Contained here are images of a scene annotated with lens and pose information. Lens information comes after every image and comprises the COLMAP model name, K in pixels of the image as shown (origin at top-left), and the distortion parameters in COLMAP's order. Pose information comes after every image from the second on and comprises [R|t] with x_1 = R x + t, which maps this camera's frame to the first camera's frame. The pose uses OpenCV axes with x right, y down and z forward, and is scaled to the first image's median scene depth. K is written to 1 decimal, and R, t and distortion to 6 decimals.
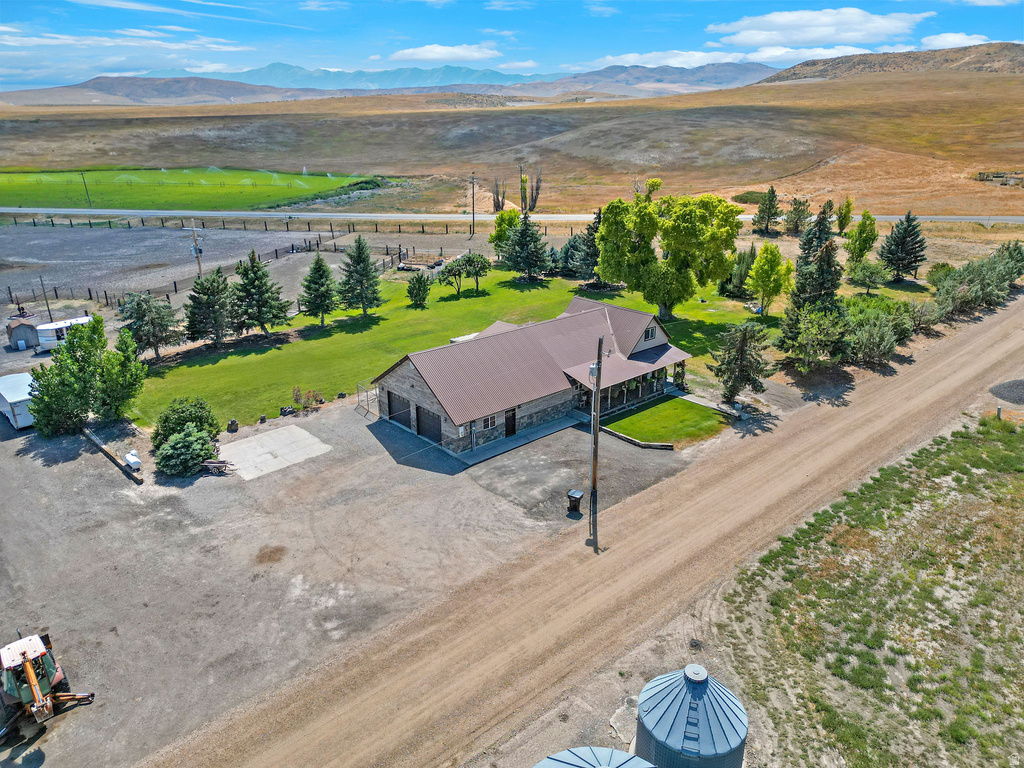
lens RADIAL K [[708.0, 0, 510.1], [0, 708.0, 379.1], [0, 0, 1]] dist [0.039545, -0.023143]
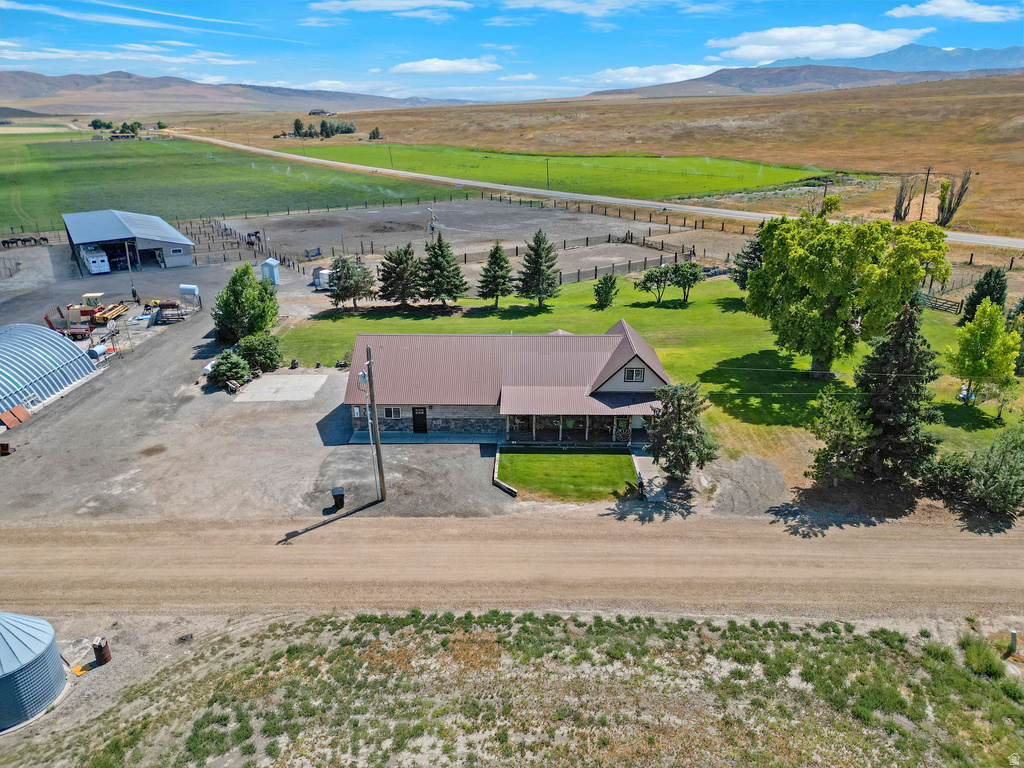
lens RADIAL K [[708.0, 0, 510.6], [0, 708.0, 383.6], [0, 0, 1]] dist [0.039545, -0.023143]
pose [[0.734323, 0.240767, -0.634667, 0.979126], [-0.228112, 0.968135, 0.103340, -0.166928], [0.639324, 0.068890, 0.765845, 0.401266]]
